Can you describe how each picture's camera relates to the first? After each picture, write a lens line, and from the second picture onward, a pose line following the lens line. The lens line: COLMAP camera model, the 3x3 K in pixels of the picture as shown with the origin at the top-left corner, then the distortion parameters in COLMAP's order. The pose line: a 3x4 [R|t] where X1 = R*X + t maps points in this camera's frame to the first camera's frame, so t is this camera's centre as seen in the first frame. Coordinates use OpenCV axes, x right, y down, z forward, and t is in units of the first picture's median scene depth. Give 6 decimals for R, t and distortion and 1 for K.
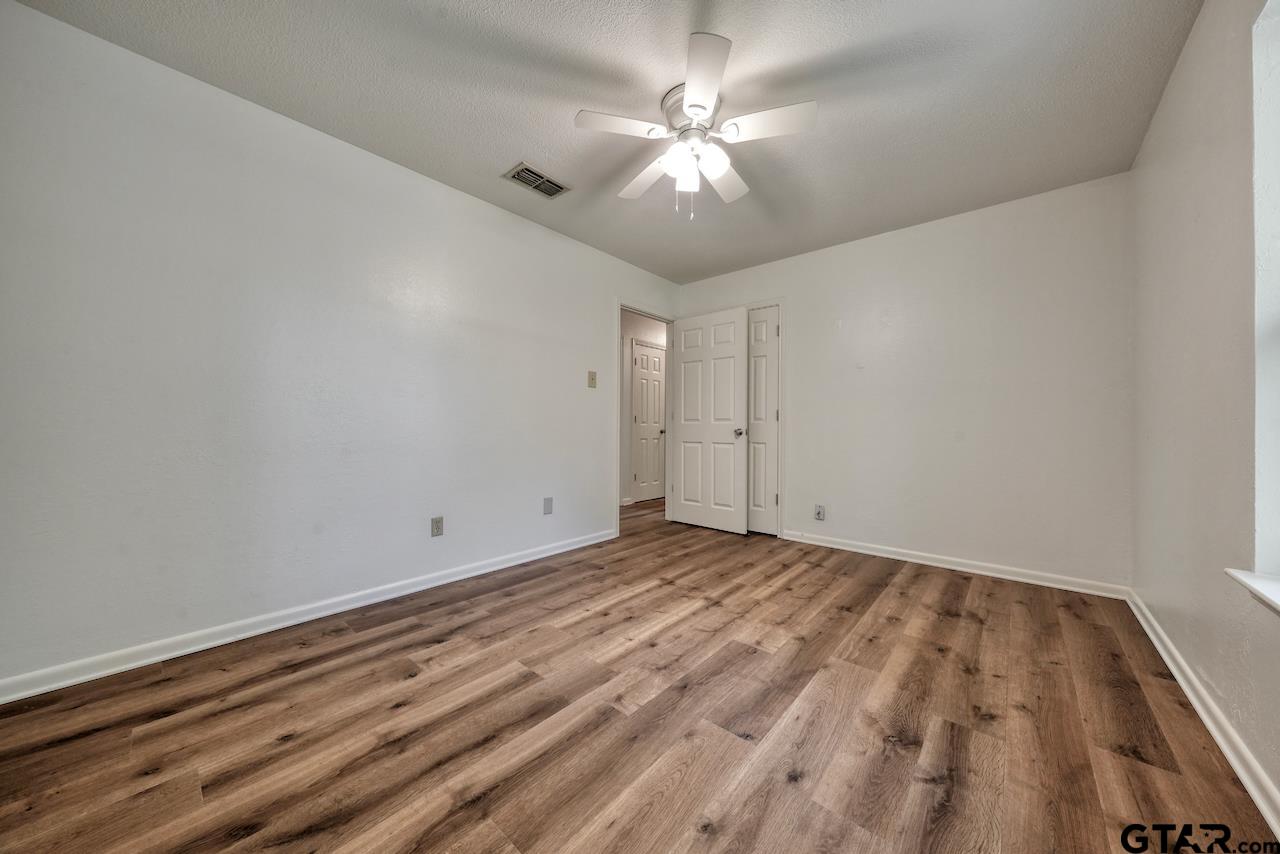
lens RADIAL K [[423.7, 0, 633.0], [0, 423.7, 426.7], [0, 0, 1]] dist [-0.004450, -0.000005]
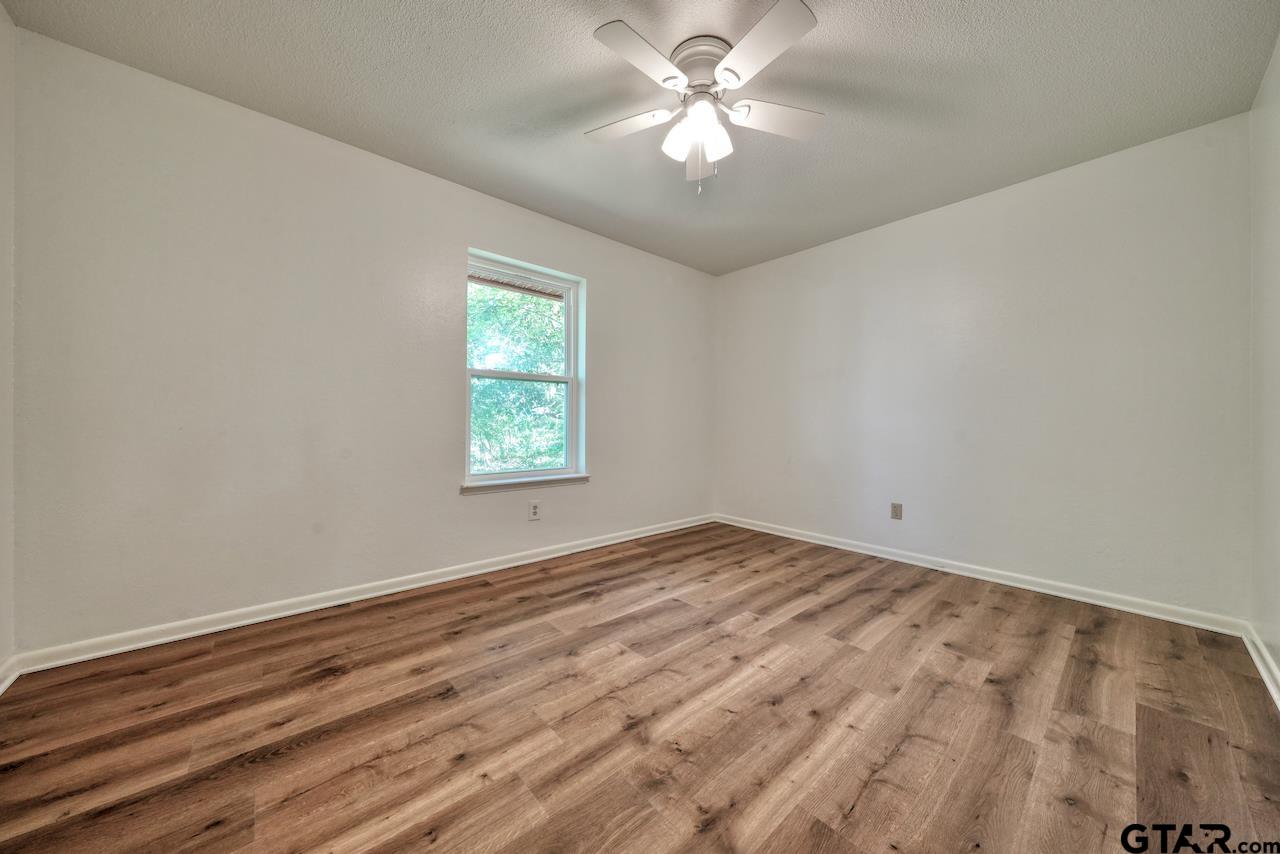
lens RADIAL K [[433.8, 0, 642.2], [0, 433.8, 425.2], [0, 0, 1]] dist [-0.005463, 0.000301]
pose [[-0.993727, -0.014191, 0.110933, 0.147419], [-0.013909, 0.999898, 0.003315, 0.002276], [-0.110969, 0.001751, -0.993822, 1.884062]]
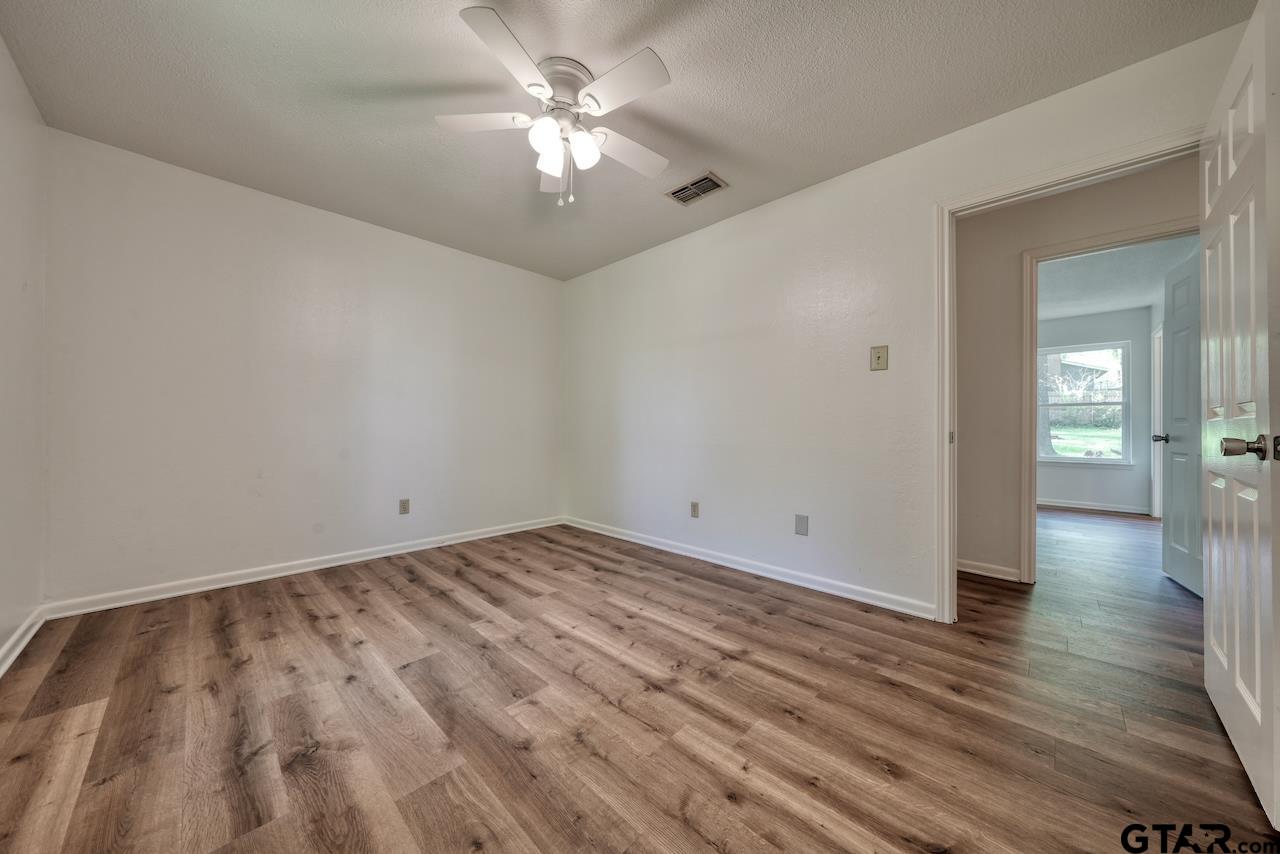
lens RADIAL K [[430.7, 0, 648.7], [0, 430.7, 422.3], [0, 0, 1]] dist [-0.004468, 0.000155]
pose [[-0.021052, -0.019180, -0.999594, 1.053593], [-0.004320, 0.999808, -0.019093, 0.010565], [0.999769, 0.003917, -0.021131, 1.185094]]
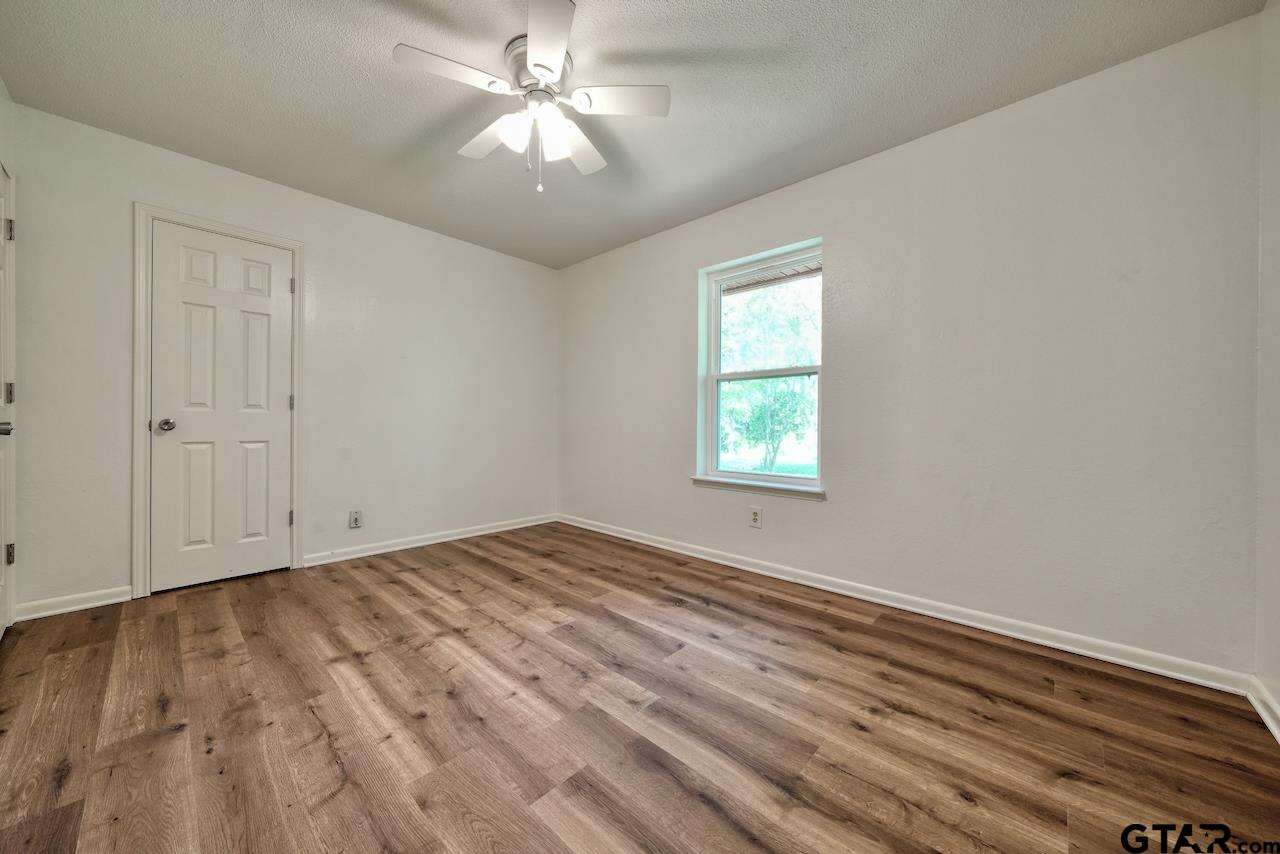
lens RADIAL K [[461.8, 0, 642.4], [0, 461.8, 426.4], [0, 0, 1]] dist [-0.004948, 0.000103]
pose [[0.022779, -0.013667, 0.999647, -0.816032], [-0.008666, 0.999866, 0.013867, 0.003258], [-0.999703, -0.008979, 0.022658, 0.737534]]
